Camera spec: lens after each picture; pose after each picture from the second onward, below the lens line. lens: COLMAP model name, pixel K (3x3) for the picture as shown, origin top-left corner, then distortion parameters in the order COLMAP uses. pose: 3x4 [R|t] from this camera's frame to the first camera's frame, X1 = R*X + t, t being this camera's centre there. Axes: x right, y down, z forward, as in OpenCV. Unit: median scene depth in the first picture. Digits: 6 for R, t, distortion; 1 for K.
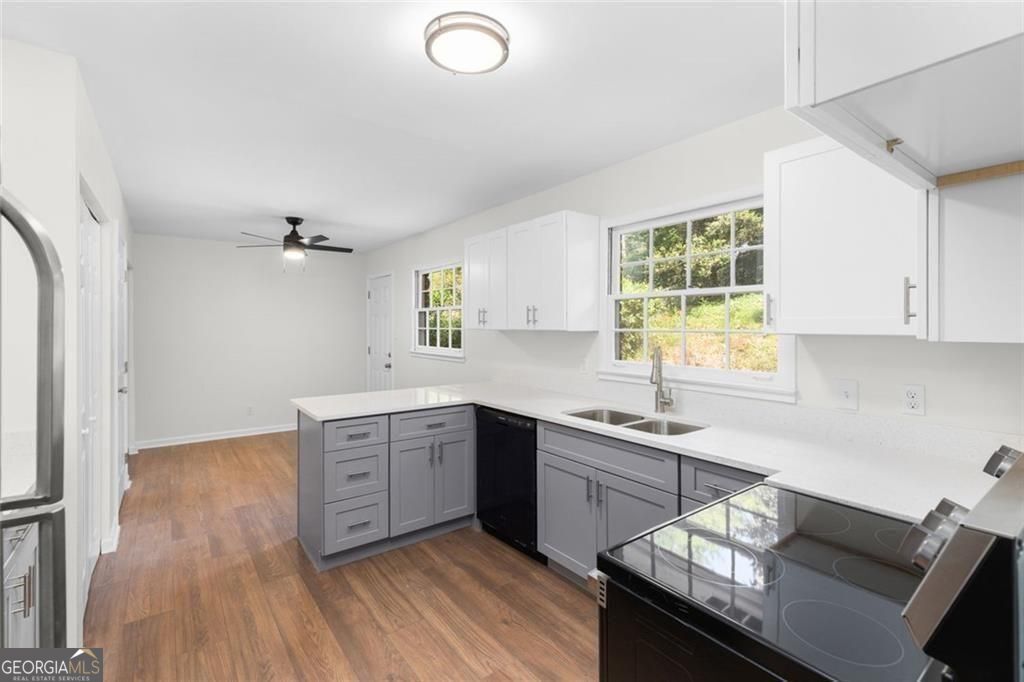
lens RADIAL K [[463.1, 0, 514.1], [0, 463.1, 326.6], [0, 0, 1]] dist [0.000928, 0.000067]
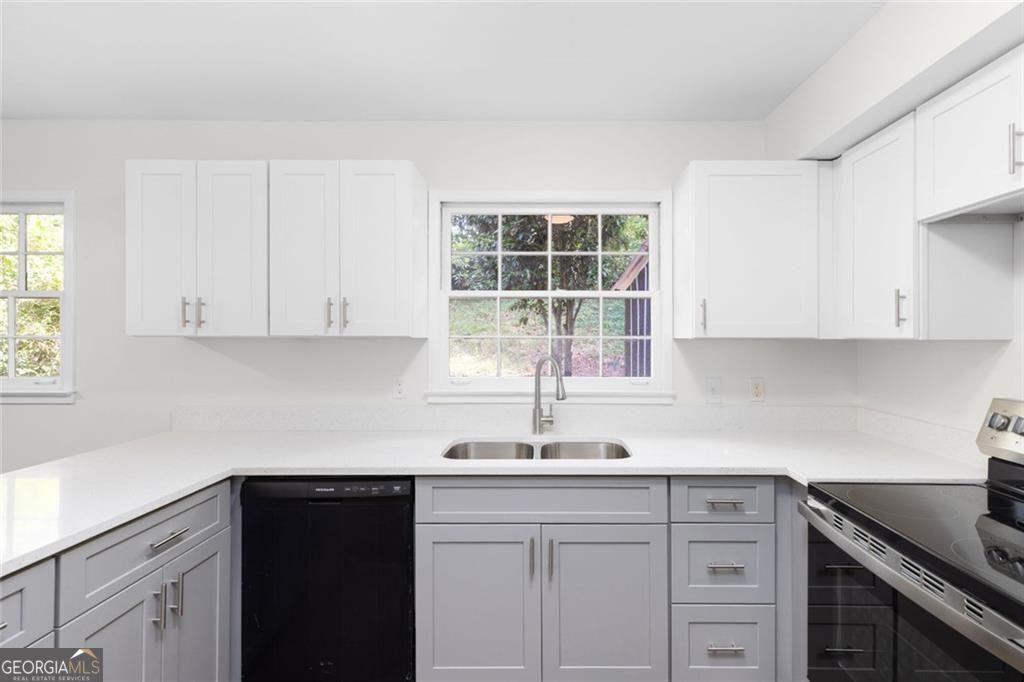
lens RADIAL K [[474.1, 0, 540.9], [0, 474.1, 338.0], [0, 0, 1]] dist [0.002524, 0.000303]
pose [[0.600810, 0.000095, 0.799392, -0.367275], [0.001316, 0.999999, -0.001108, 0.012242], [-0.799391, 0.001718, 0.600809, 0.477912]]
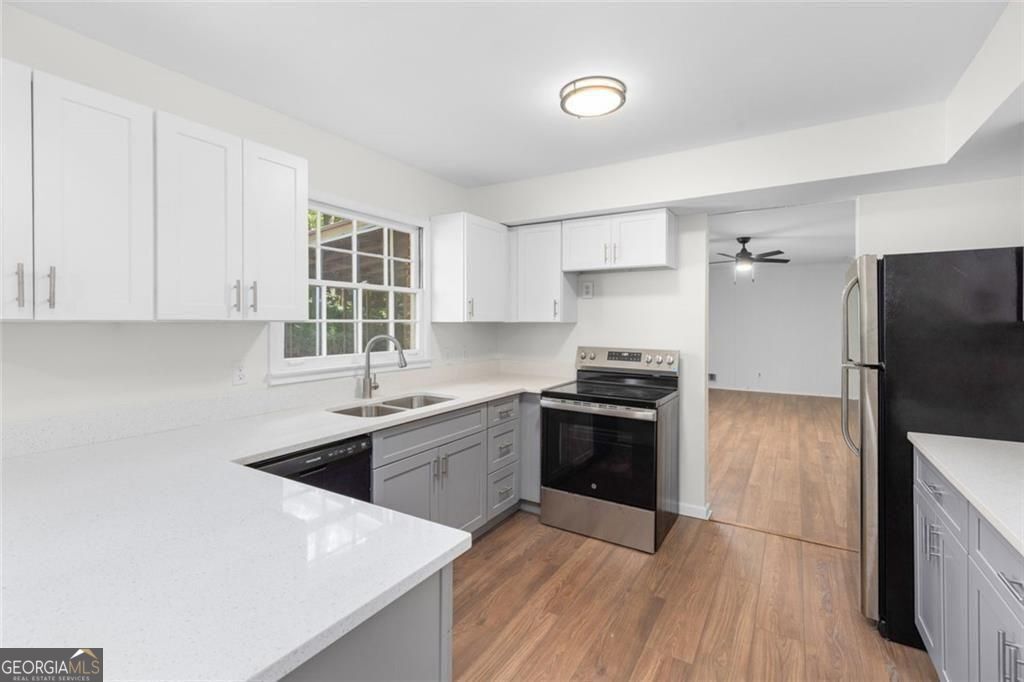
lens RADIAL K [[459.8, 0, 512.2], [0, 459.8, 320.8], [0, 0, 1]] dist [0.016031, 0.000039]
pose [[-0.363944, -0.000427, 0.931421, -0.780267], [0.000926, 0.999999, 0.000820, 0.008075], [-0.931420, 0.001161, -0.363943, 1.072793]]
